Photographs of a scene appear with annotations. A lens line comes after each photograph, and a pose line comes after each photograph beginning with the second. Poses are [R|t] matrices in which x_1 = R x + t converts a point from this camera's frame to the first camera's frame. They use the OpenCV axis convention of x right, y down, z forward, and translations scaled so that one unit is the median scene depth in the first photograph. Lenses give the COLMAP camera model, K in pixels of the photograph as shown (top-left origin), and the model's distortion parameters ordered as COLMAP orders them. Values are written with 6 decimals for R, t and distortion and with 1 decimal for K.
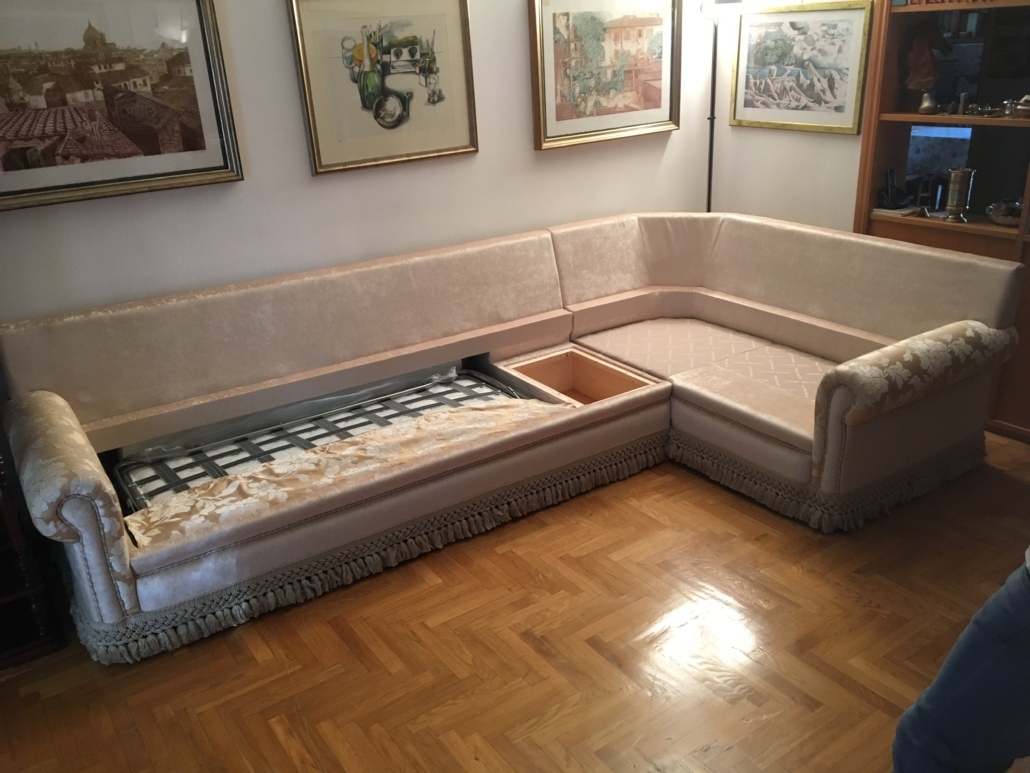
lens RADIAL K [[884.3, 0, 515.0], [0, 884.3, 386.5], [0, 0, 1]] dist [0.087280, -0.123392]
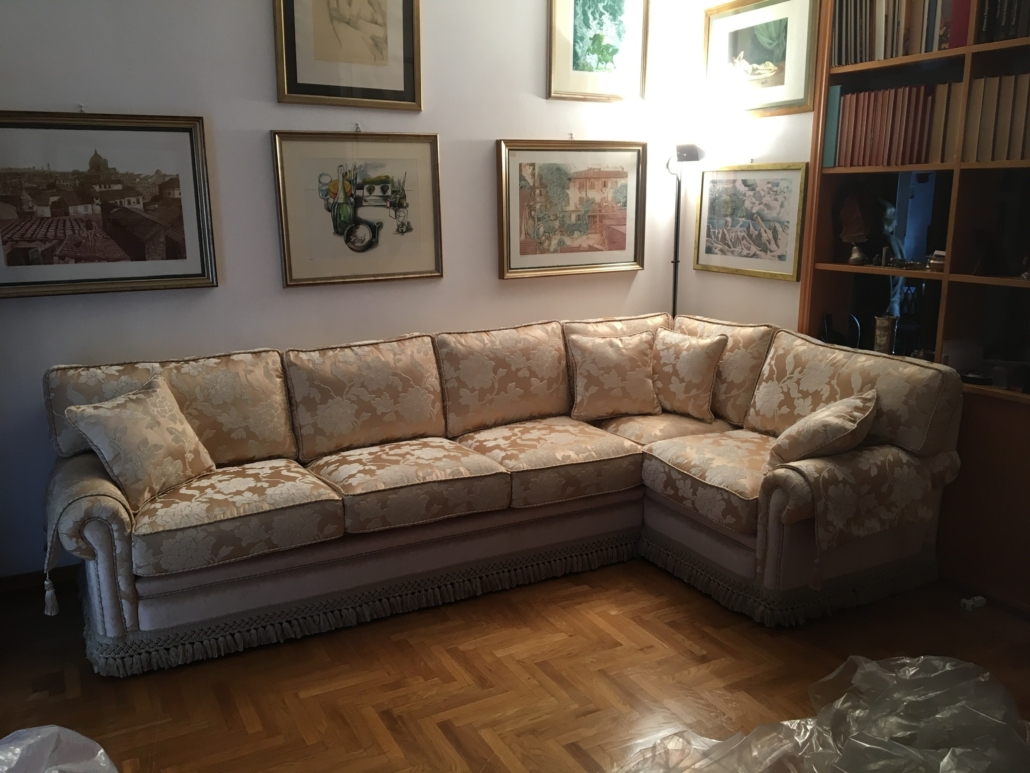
lens RADIAL K [[884.3, 0, 515.0], [0, 884.3, 386.5], [0, 0, 1]] dist [0.087280, -0.123392]
pose [[0.991971, 0.064271, -0.108916, 0.193984], [-0.080949, 0.984375, -0.156376, 0.040149], [0.097164, 0.163937, 0.981674, -0.062260]]
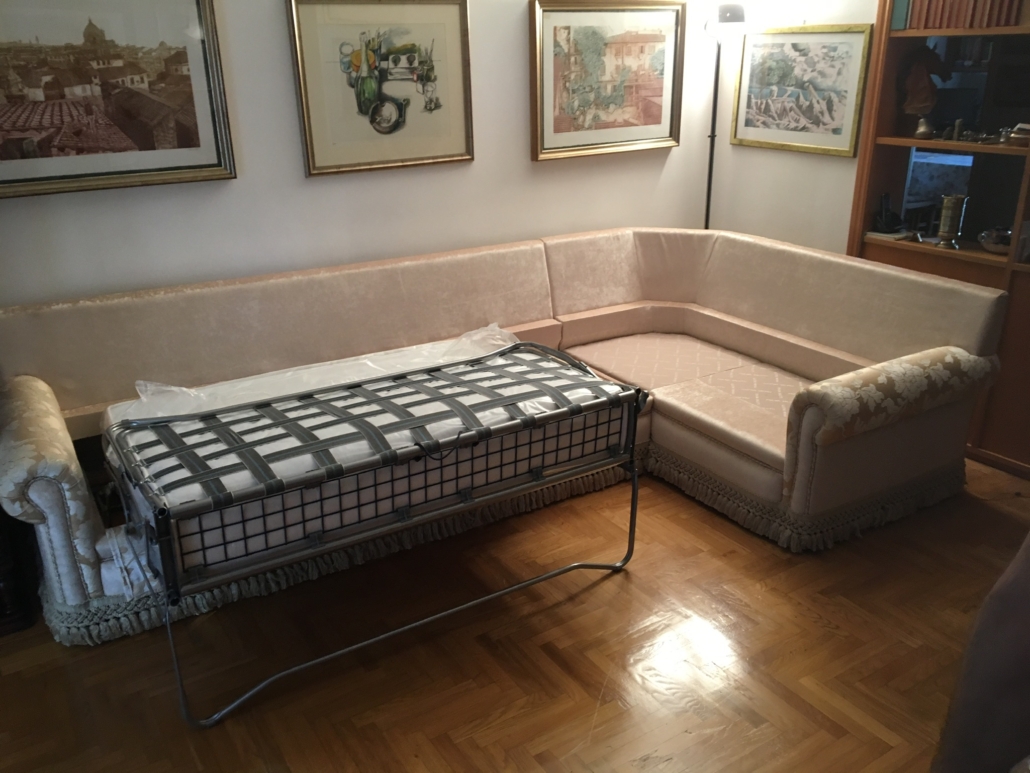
lens RADIAL K [[884.3, 0, 515.0], [0, 884.3, 386.5], [0, 0, 1]] dist [0.087280, -0.123392]
pose [[0.998673, 0.044017, -0.026753, 0.047635], [-0.044388, 0.998924, -0.013447, 0.005279], [0.026133, 0.014616, 0.999552, -0.006479]]
